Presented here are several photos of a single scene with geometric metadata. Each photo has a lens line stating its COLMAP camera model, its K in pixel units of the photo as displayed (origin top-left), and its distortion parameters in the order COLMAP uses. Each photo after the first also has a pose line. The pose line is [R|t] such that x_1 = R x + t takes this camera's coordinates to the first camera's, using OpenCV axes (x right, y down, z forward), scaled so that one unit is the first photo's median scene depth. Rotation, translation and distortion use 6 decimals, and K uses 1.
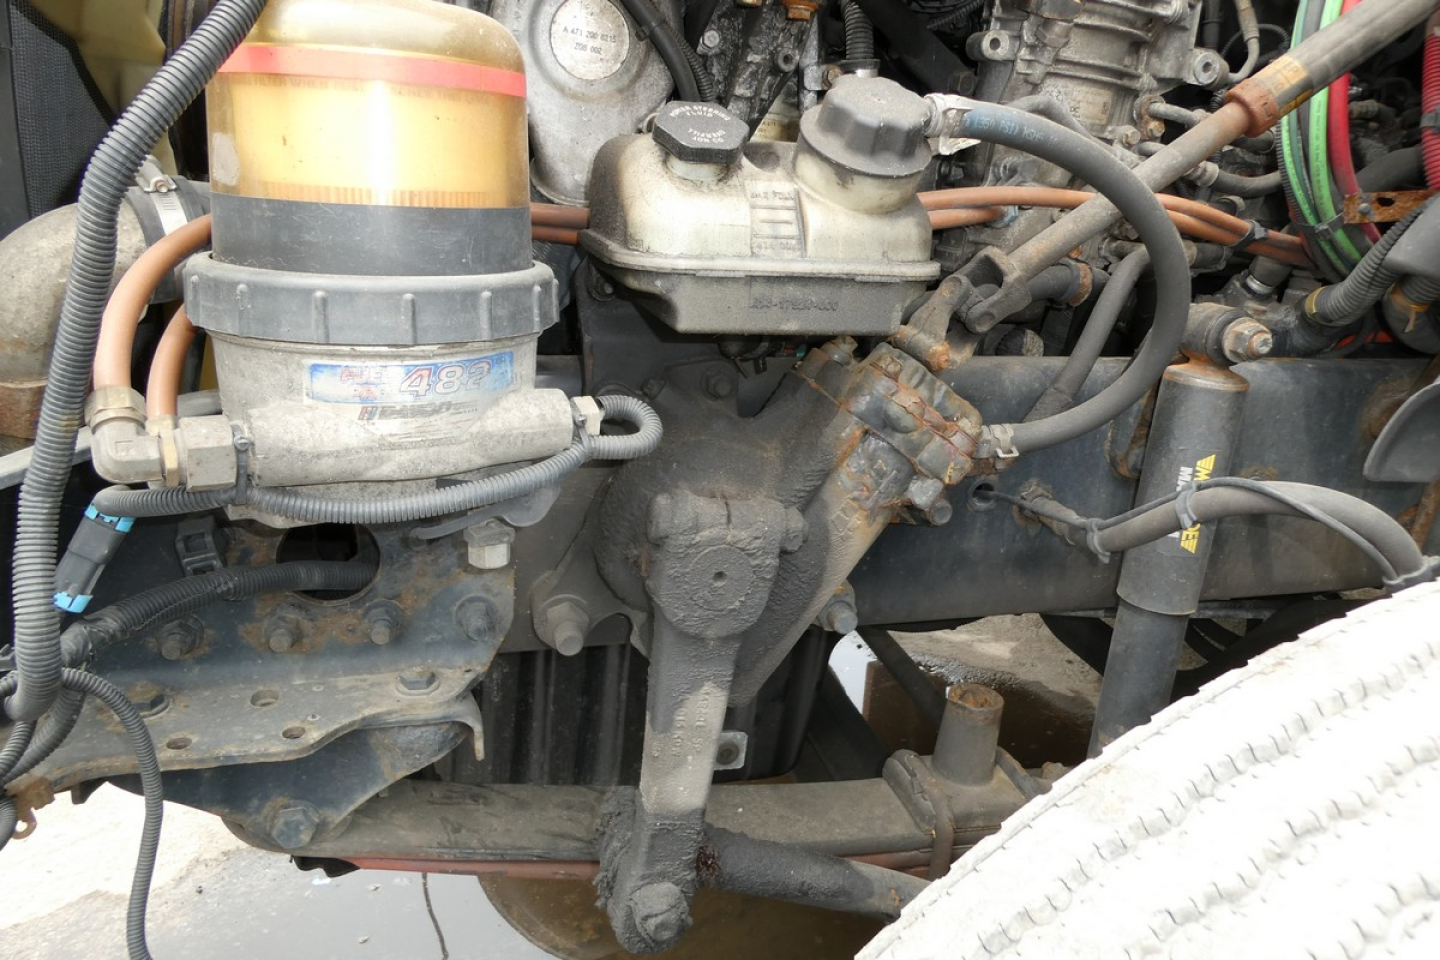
lens RADIAL K [[1057.0, 0, 730.6], [0, 1057.0, 481.6], [0, 0, 1]] dist [-0.000985, -0.003471]
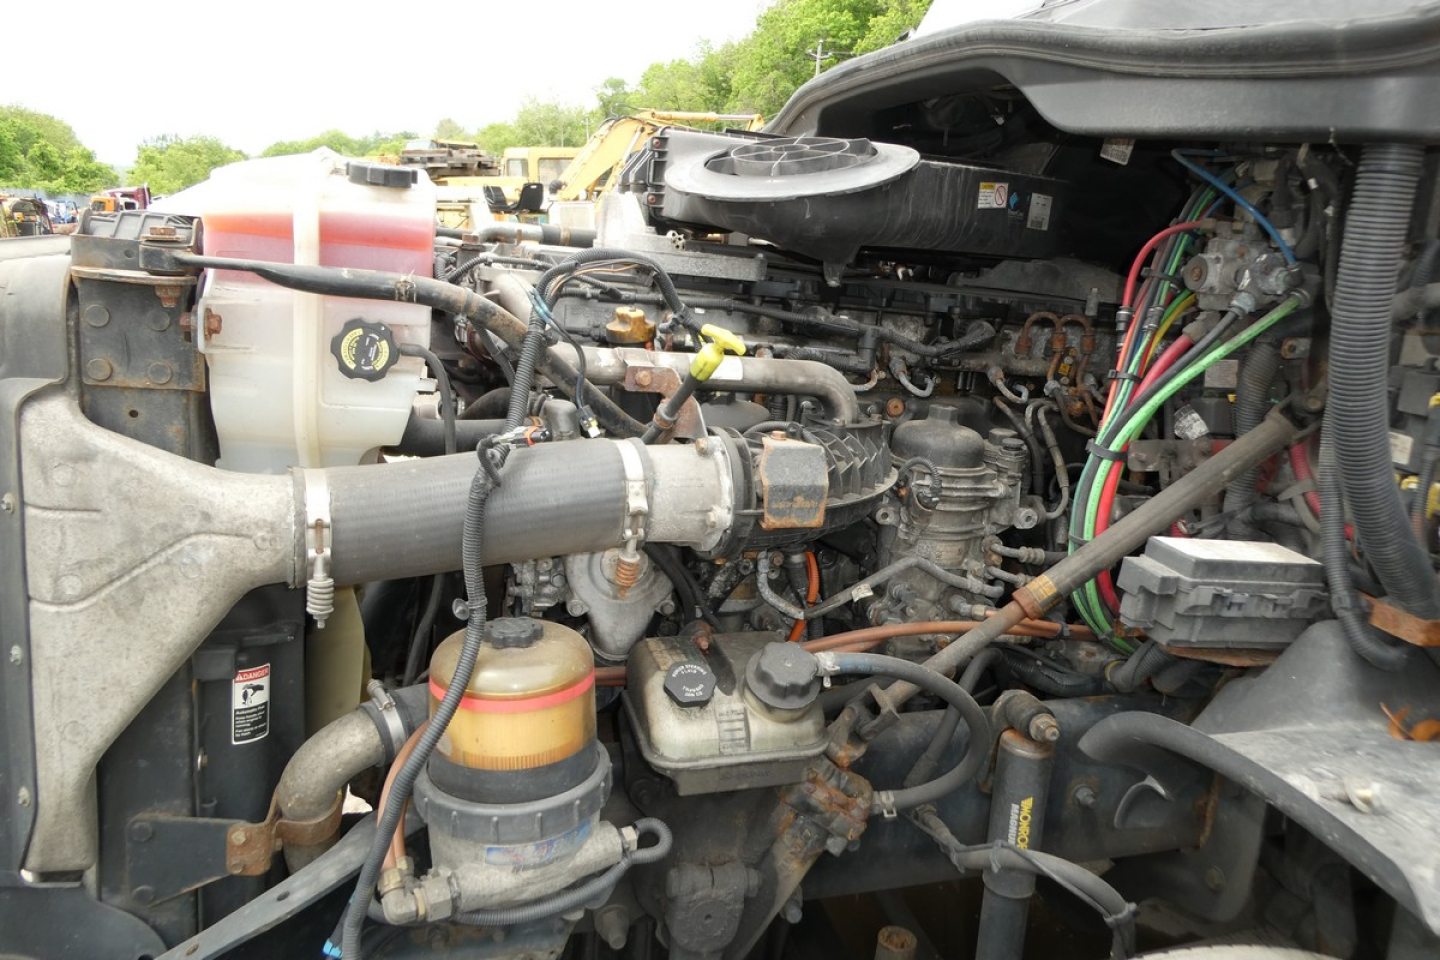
lens RADIAL K [[1055.8, 0, 720.0], [0, 1055.8, 480.0], [0, 0, 1]] dist [0.008071, 0.000517]
pose [[0.999331, -0.025269, -0.026430, 0.065501], [0.023185, 0.996810, -0.076369, -0.442916], [0.028275, 0.075705, 0.996729, -0.680458]]
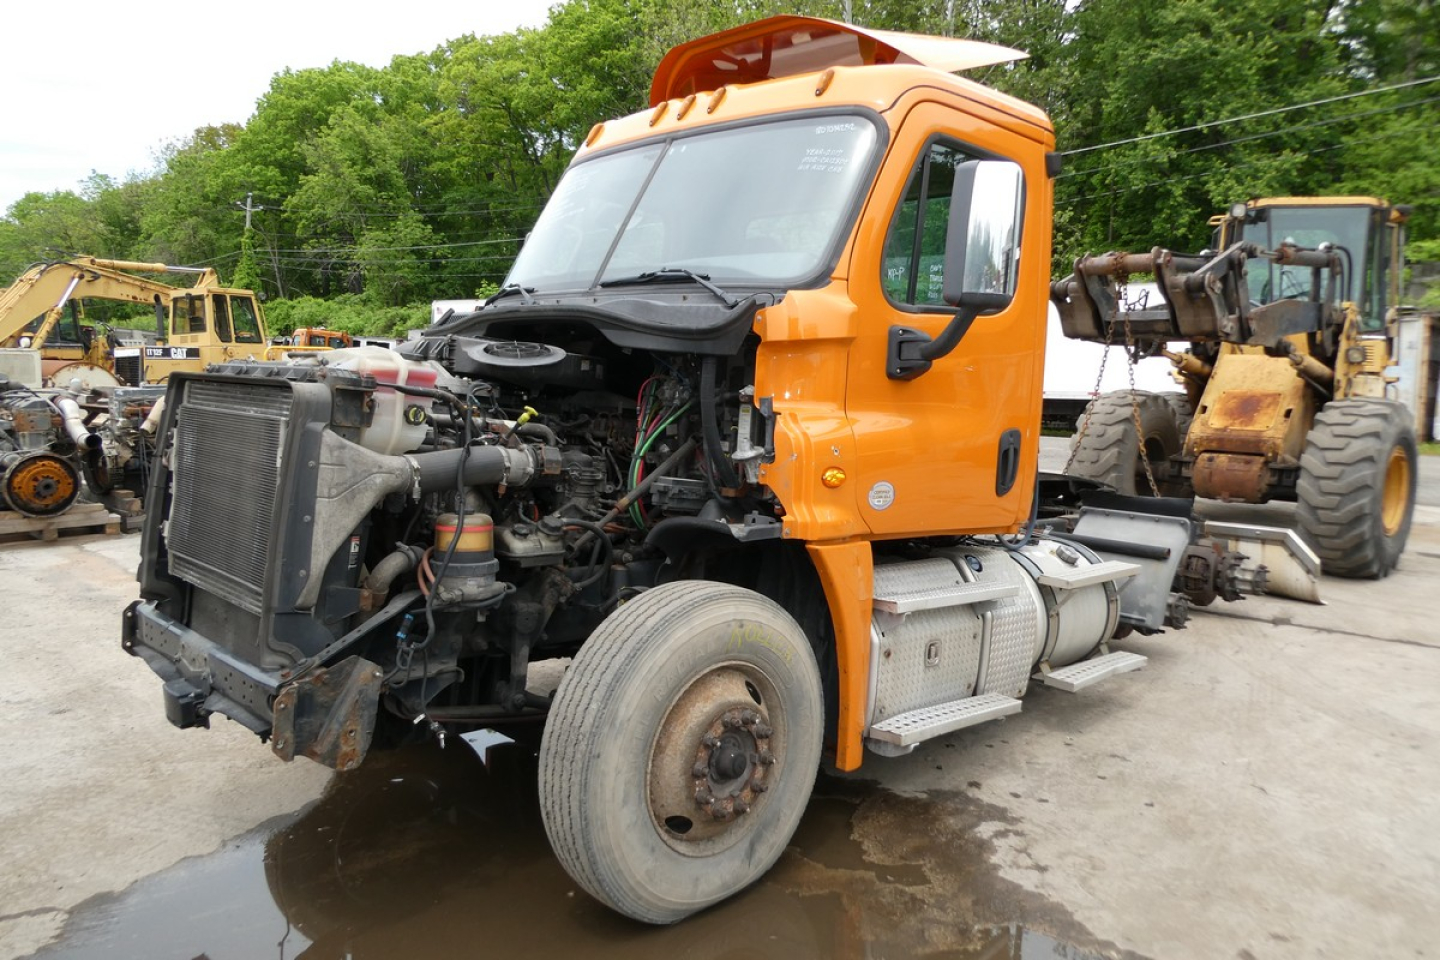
lens RADIAL K [[1103.3, 0, 720.0], [0, 1103.3, 480.0], [0, 0, 1]] dist [0.138198, -0.173746]
pose [[0.882836, -0.065651, 0.465071, -1.392197], [0.163125, 0.971403, -0.172530, 0.442424], [-0.440445, 0.228180, 0.868298, -3.503517]]
